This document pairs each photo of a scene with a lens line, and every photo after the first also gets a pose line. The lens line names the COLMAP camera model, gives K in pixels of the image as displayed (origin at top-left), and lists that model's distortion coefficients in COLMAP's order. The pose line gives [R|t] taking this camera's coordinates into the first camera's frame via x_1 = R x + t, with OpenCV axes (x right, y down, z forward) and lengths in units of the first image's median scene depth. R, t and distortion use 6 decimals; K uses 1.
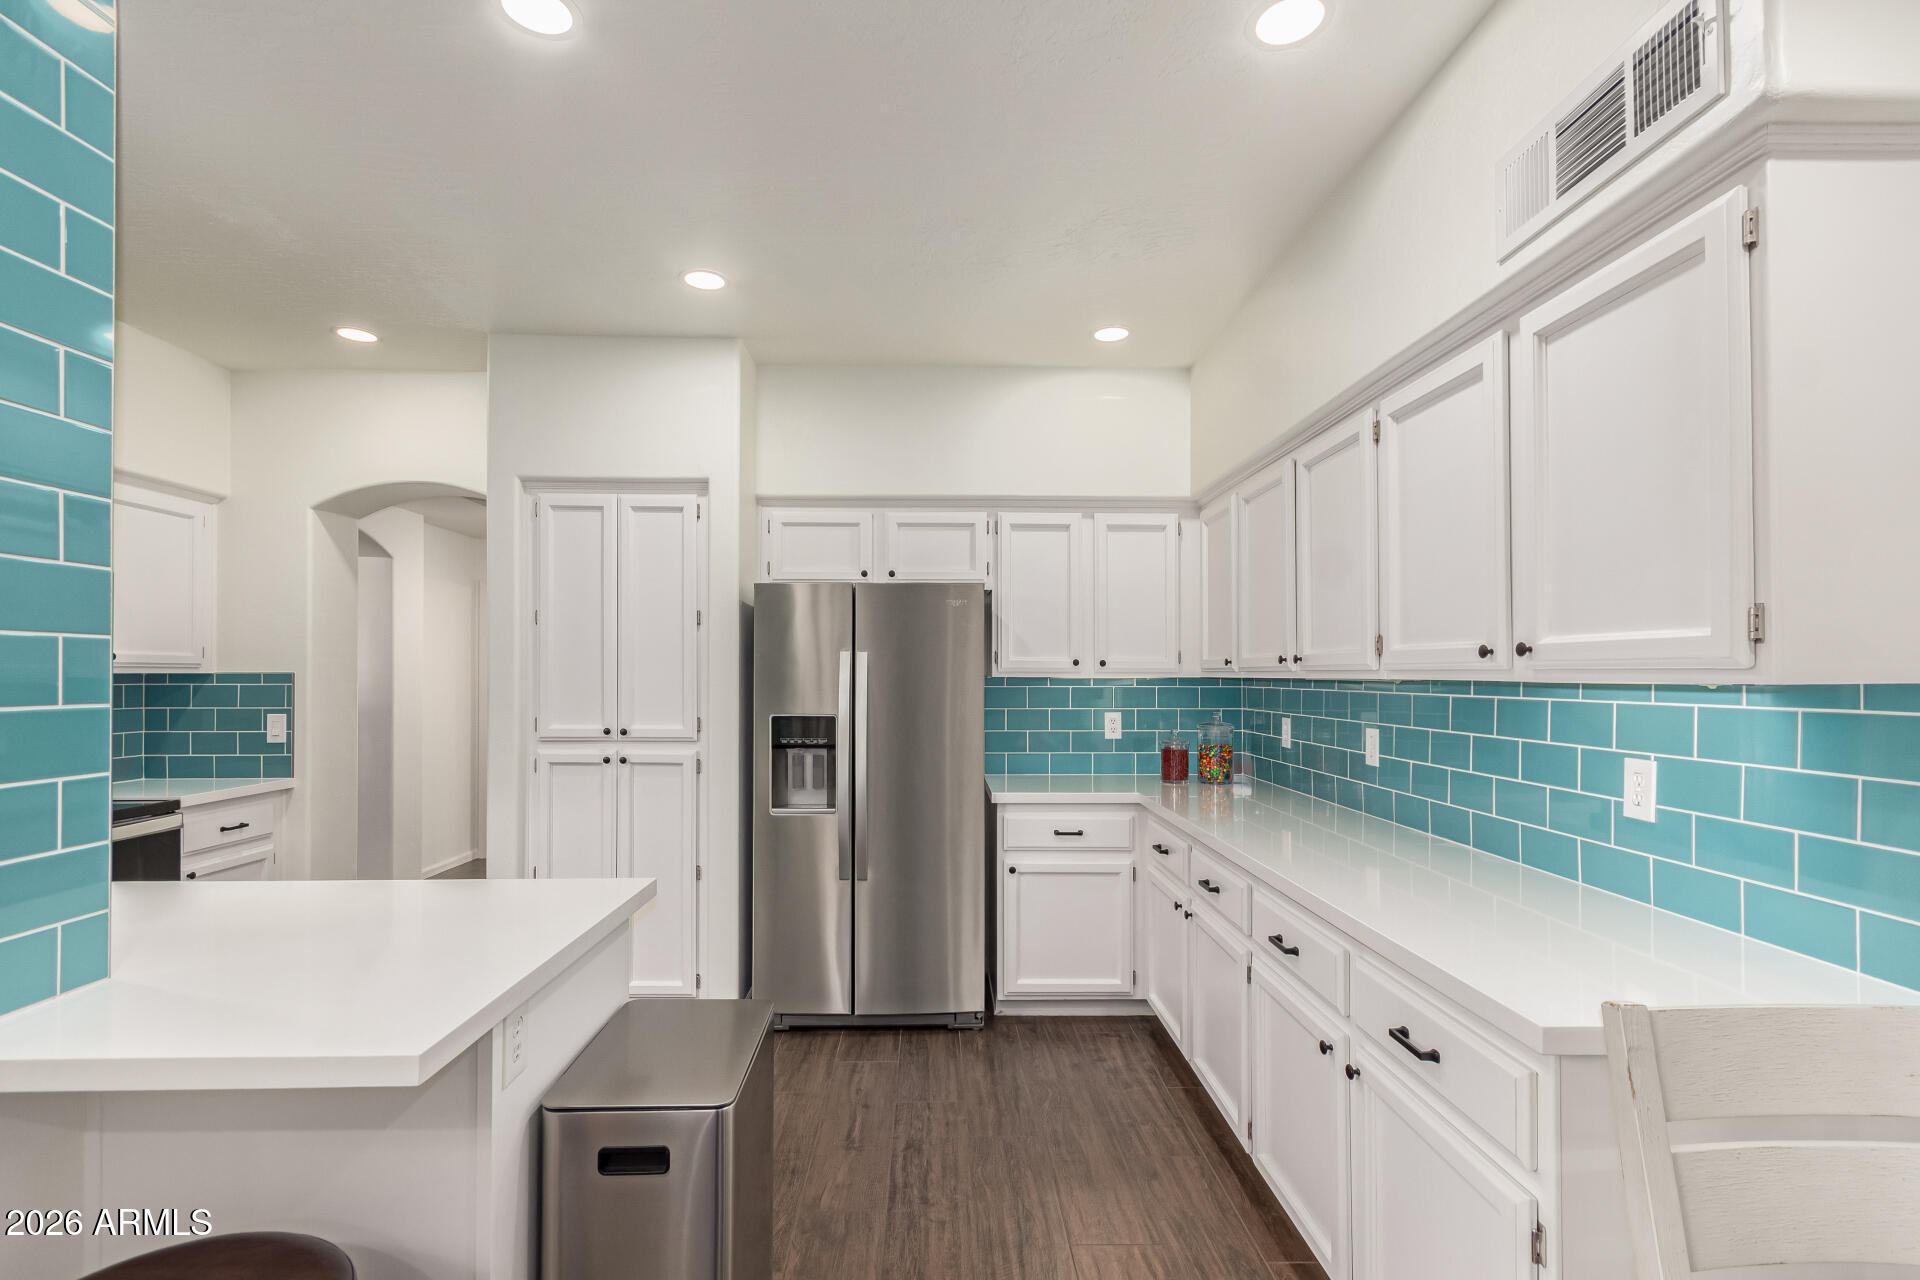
lens RADIAL K [[915.3, 0, 939.8], [0, 915.3, 682.9], [0, 0, 1]] dist [0.012576, -0.001625]
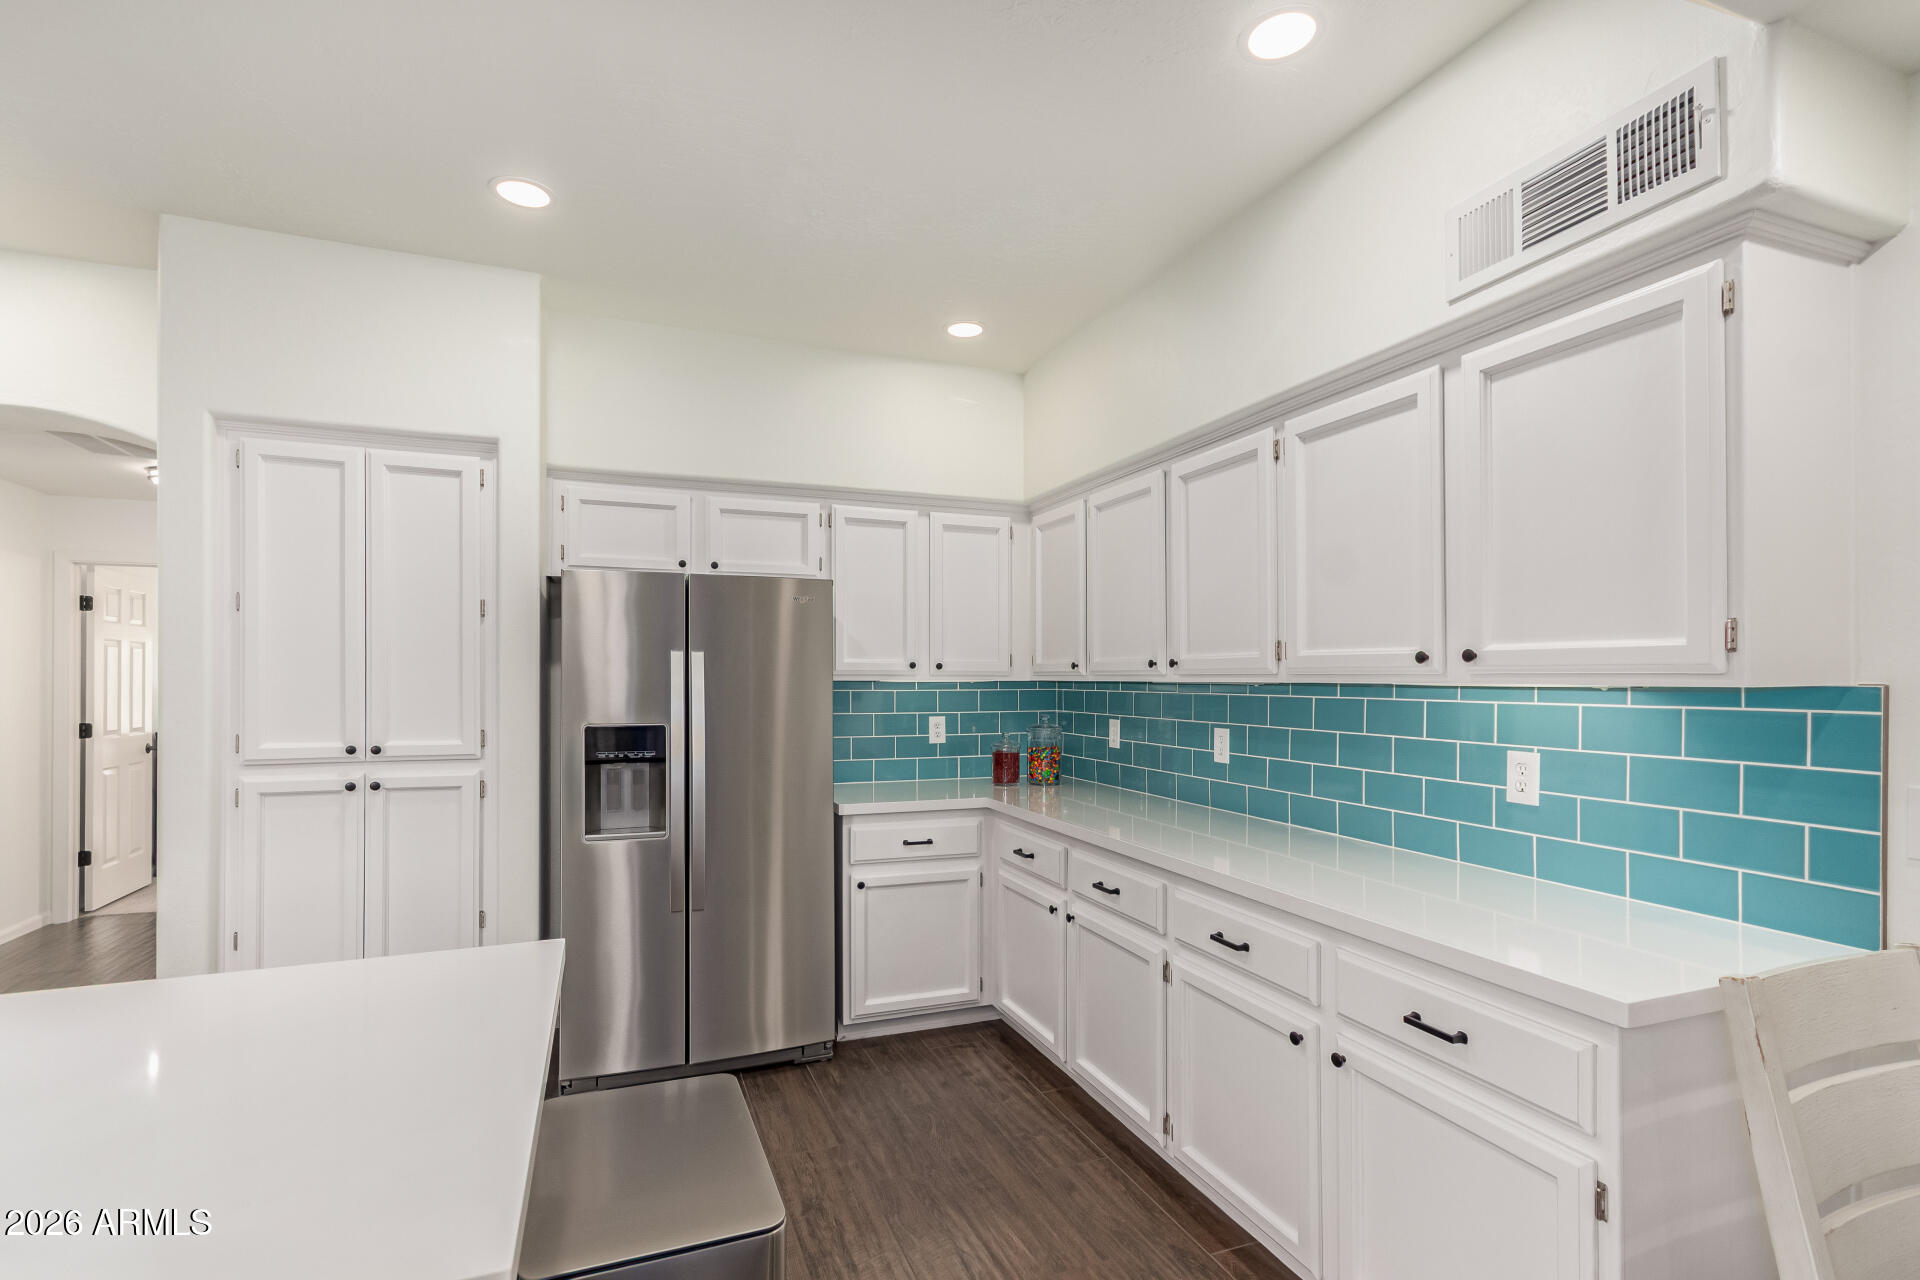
lens RADIAL K [[915.3, 0, 968.7], [0, 915.3, 686.6], [0, 0, 1]] dist [0.012576, -0.001625]
pose [[0.937277, -0.003363, 0.348570, -0.144590], [0.002819, 0.999994, 0.002068, -0.001495], [-0.348575, -0.000956, 0.937281, 0.080556]]
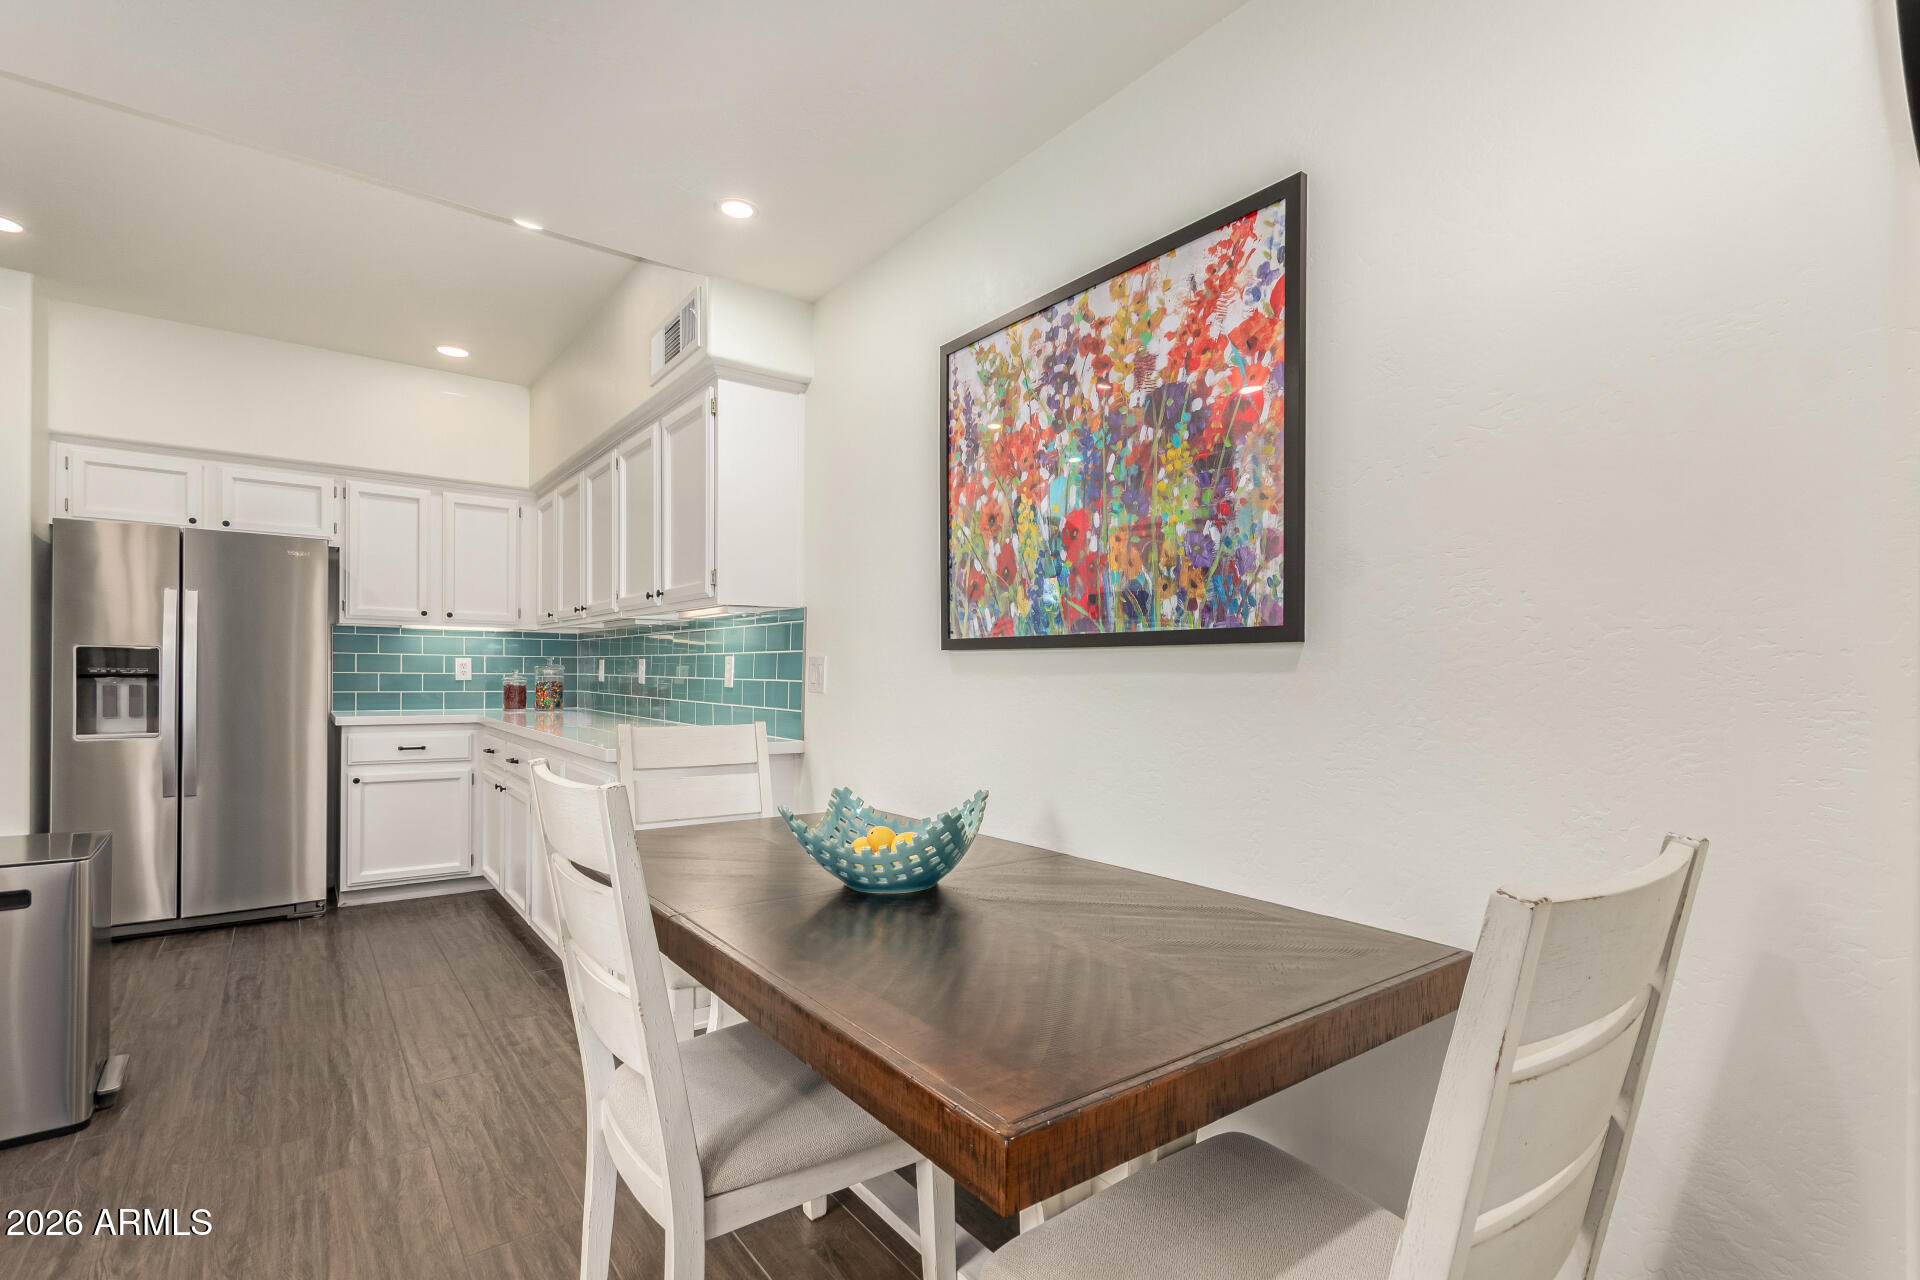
lens RADIAL K [[915.3, 0, 973.9], [0, 915.3, 679.0], [0, 0, 1]] dist [0.012576, -0.001625]
pose [[0.806806, 0.004387, 0.590801, 0.018913], [-0.006051, 0.999981, 0.000839, 0.065242], [-0.590786, -0.004252, 0.806817, -0.446867]]
